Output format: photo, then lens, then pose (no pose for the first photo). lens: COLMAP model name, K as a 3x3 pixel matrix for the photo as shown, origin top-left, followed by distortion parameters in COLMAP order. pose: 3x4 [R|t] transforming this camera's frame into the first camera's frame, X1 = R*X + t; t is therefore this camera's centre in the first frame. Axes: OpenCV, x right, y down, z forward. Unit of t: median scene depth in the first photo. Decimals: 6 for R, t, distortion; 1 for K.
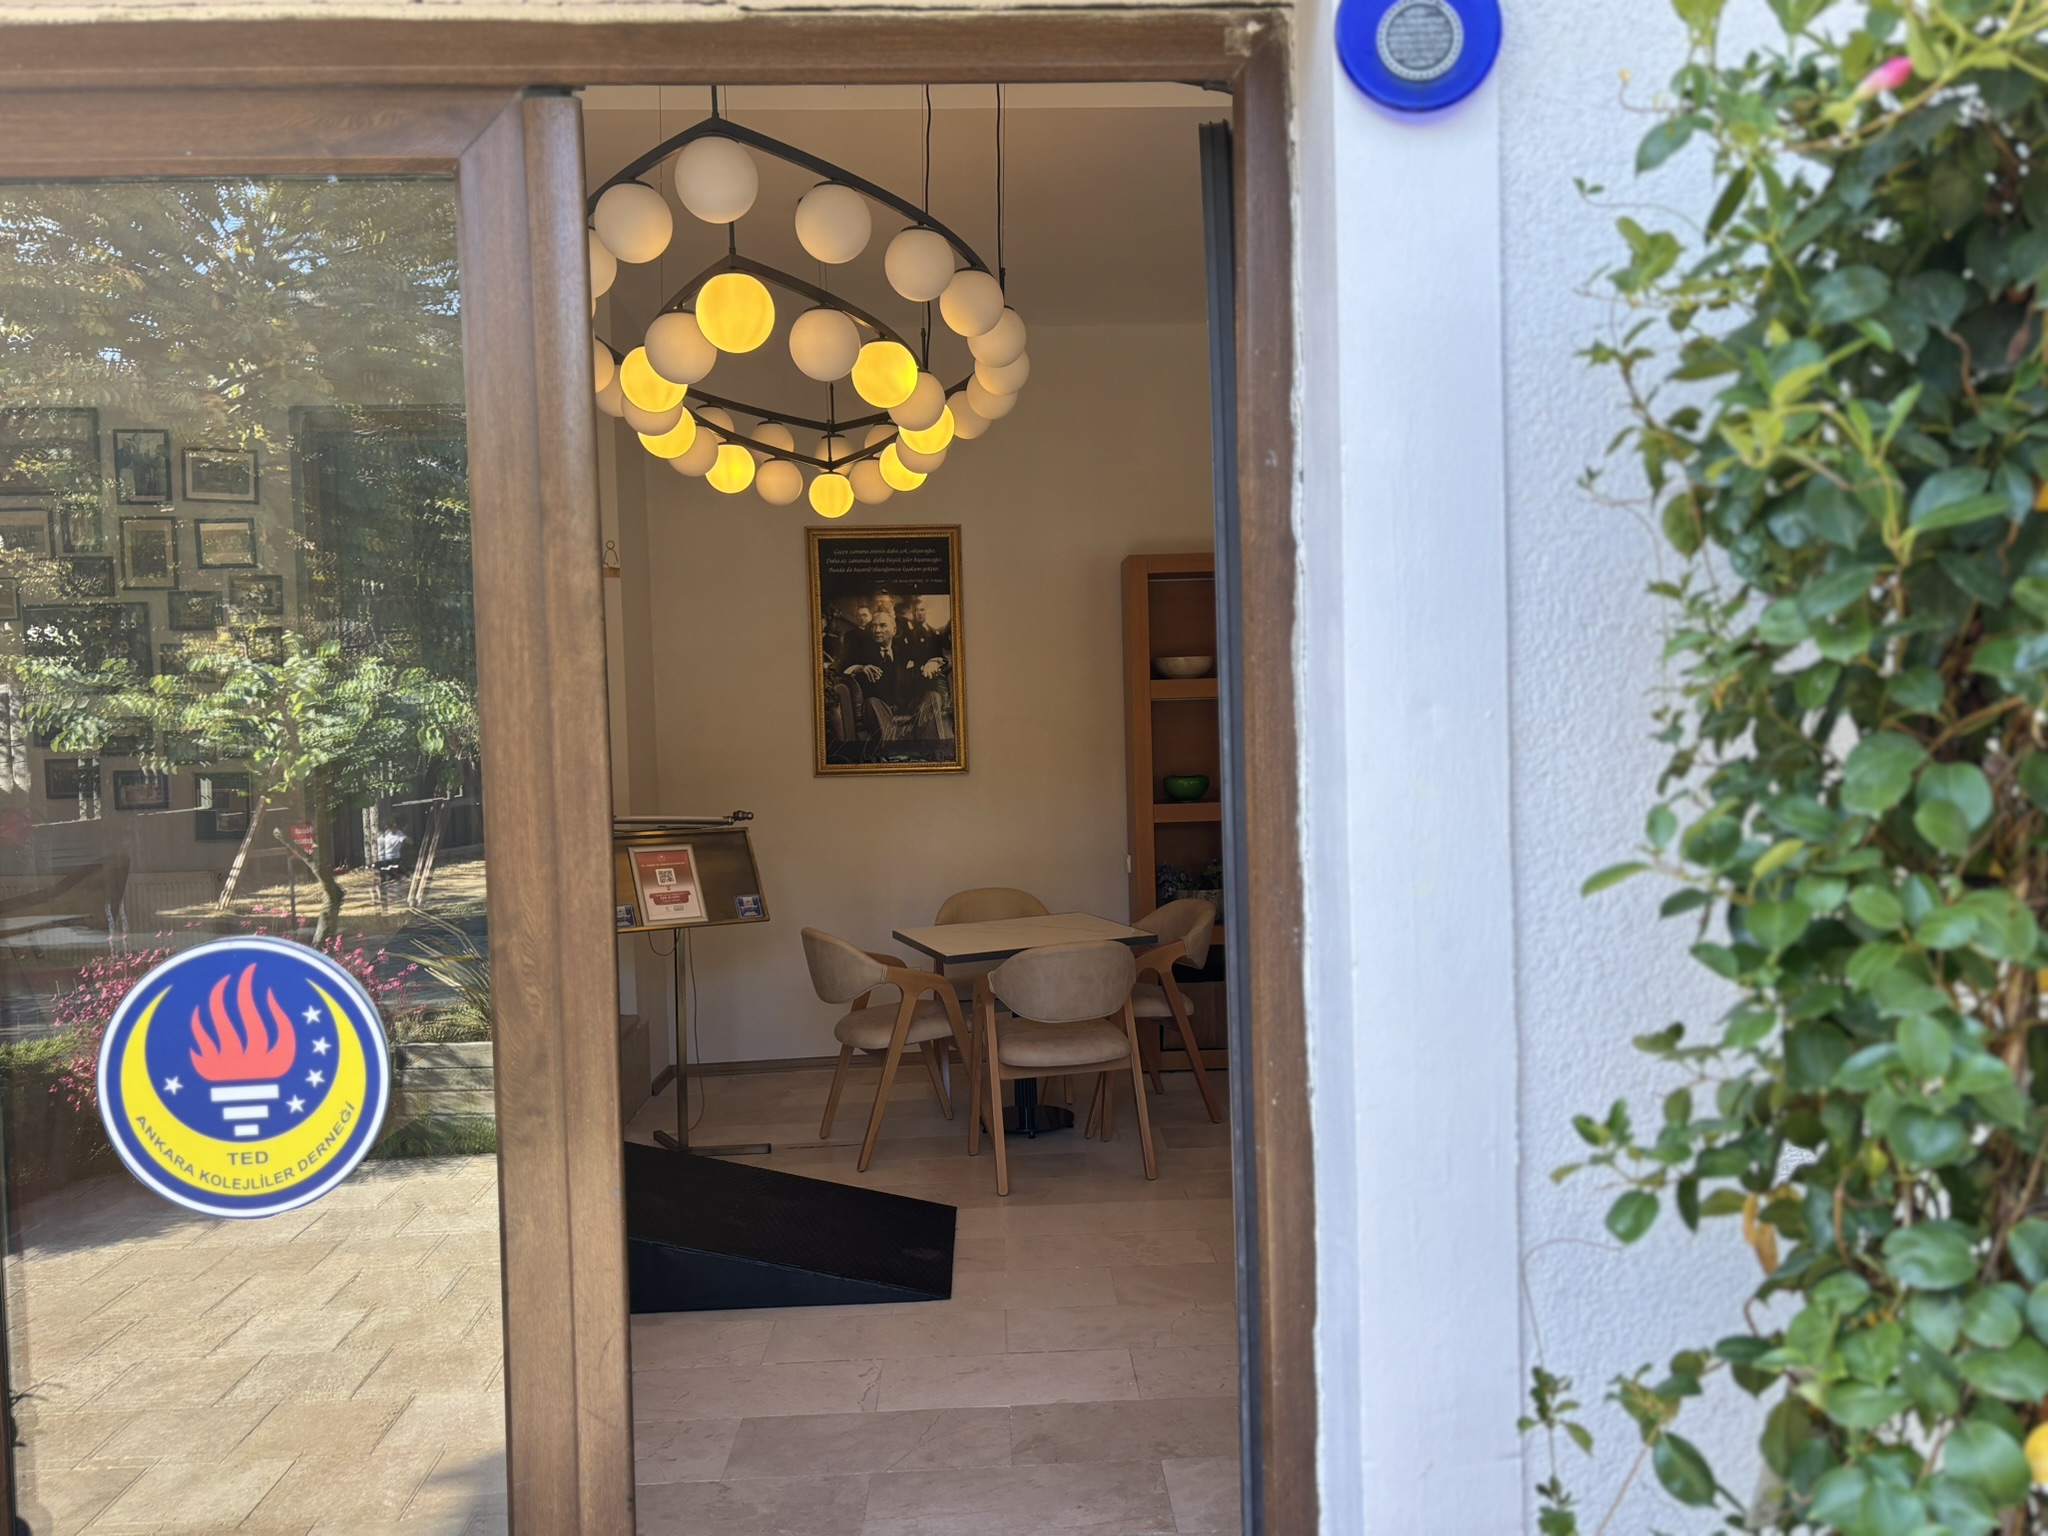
lens RADIAL K [[1605.9, 0, 1017.7], [0, 1605.9, 778.2], [0, 0, 1]] dist [0.028994, -0.048303]
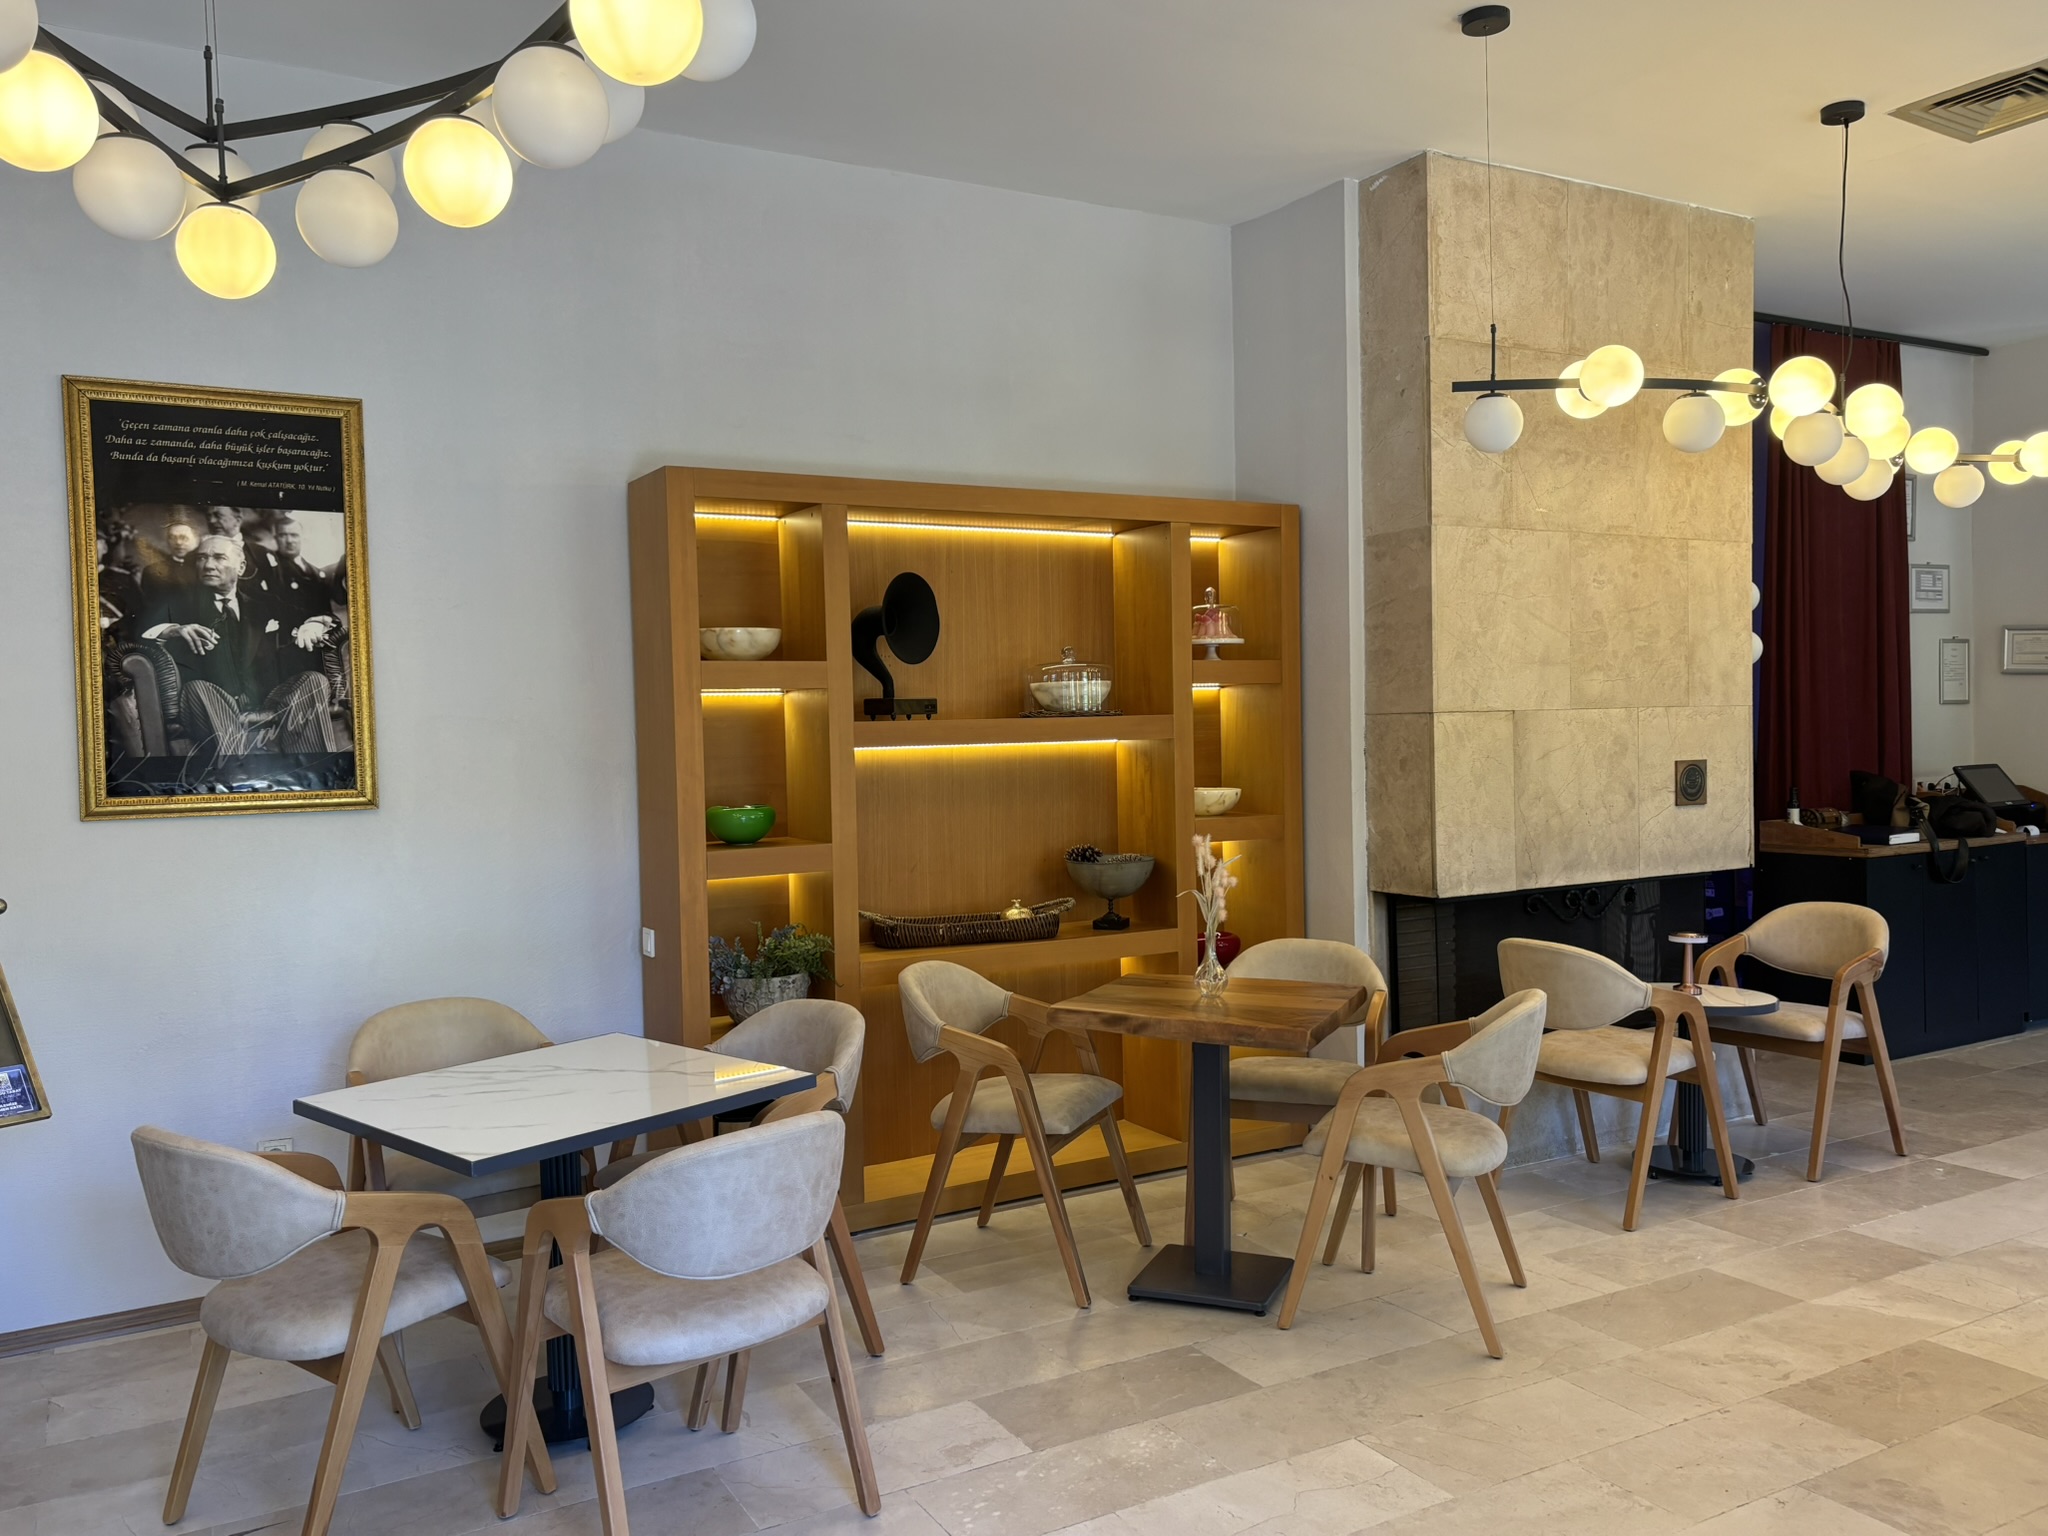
lens RADIAL K [[1605.9, 0, 1017.7], [0, 1605.9, 778.2], [0, 0, 1]] dist [0.028994, -0.048303]
pose [[0.881673, -0.005059, 0.471834, -0.104932], [0.013307, 0.999811, -0.014147, -0.002970], [-0.471673, 0.018752, 0.881574, 0.349786]]
